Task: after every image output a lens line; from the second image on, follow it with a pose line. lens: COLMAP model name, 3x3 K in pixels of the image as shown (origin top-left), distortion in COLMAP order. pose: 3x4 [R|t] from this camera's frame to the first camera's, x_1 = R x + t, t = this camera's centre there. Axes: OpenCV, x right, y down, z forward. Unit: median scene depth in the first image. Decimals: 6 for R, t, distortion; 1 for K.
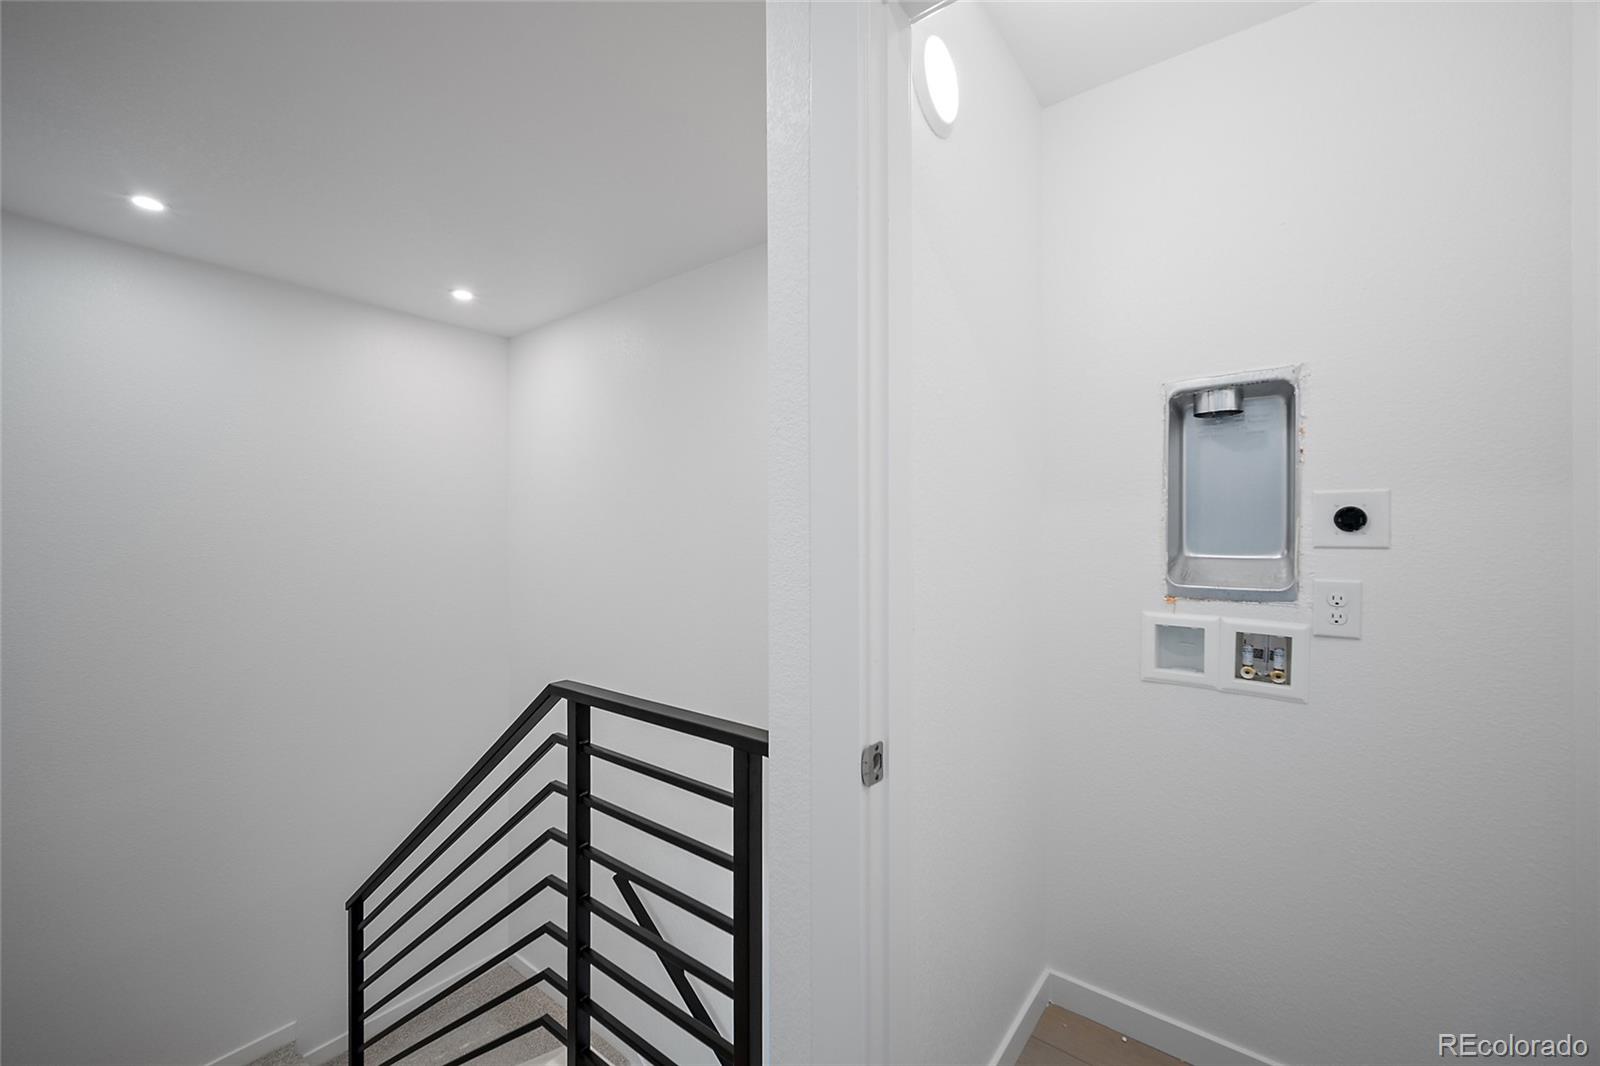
lens RADIAL K [[629.7, 0, 799.5], [0, 629.7, 534.1], [0, 0, 1]] dist [-0.002809, 0.001507]
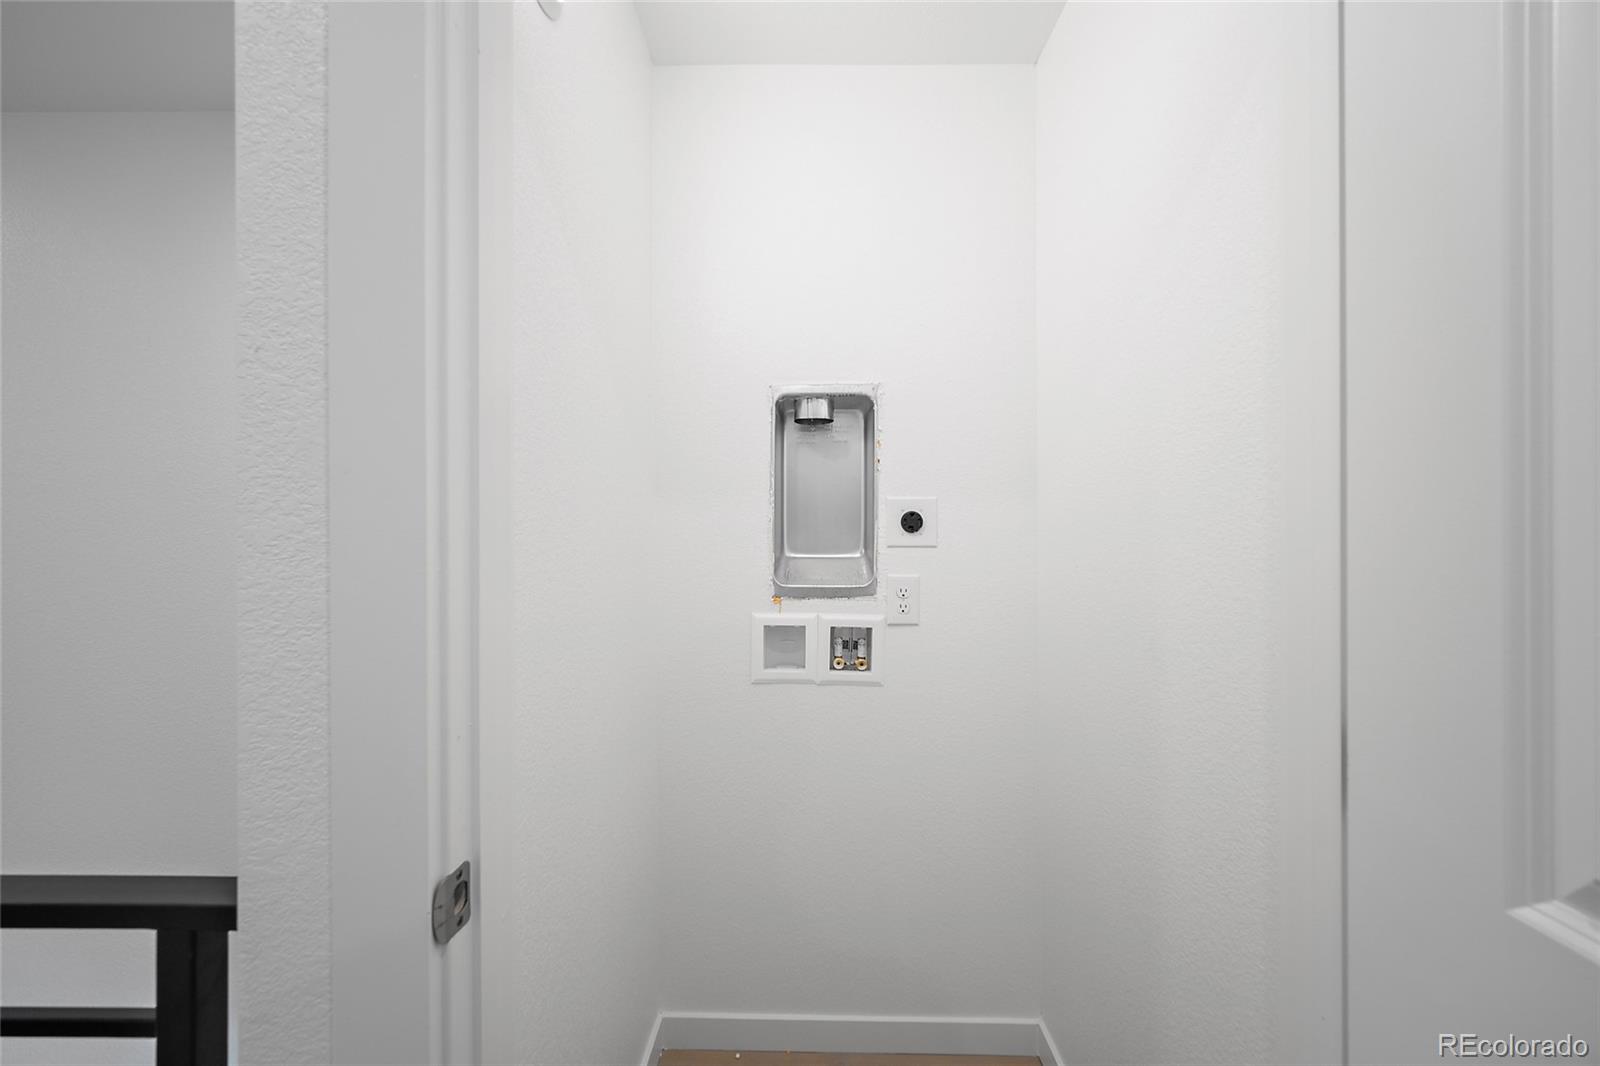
lens RADIAL K [[629.7, 0, 798.5], [0, 629.7, 534.1], [0, 0, 1]] dist [-0.002809, 0.001507]
pose [[0.799510, -0.000511, 0.600652, 0.009806], [0.001097, 0.999999, -0.000608, -0.000989], [-0.600652, 0.001145, 0.799510, 0.180738]]
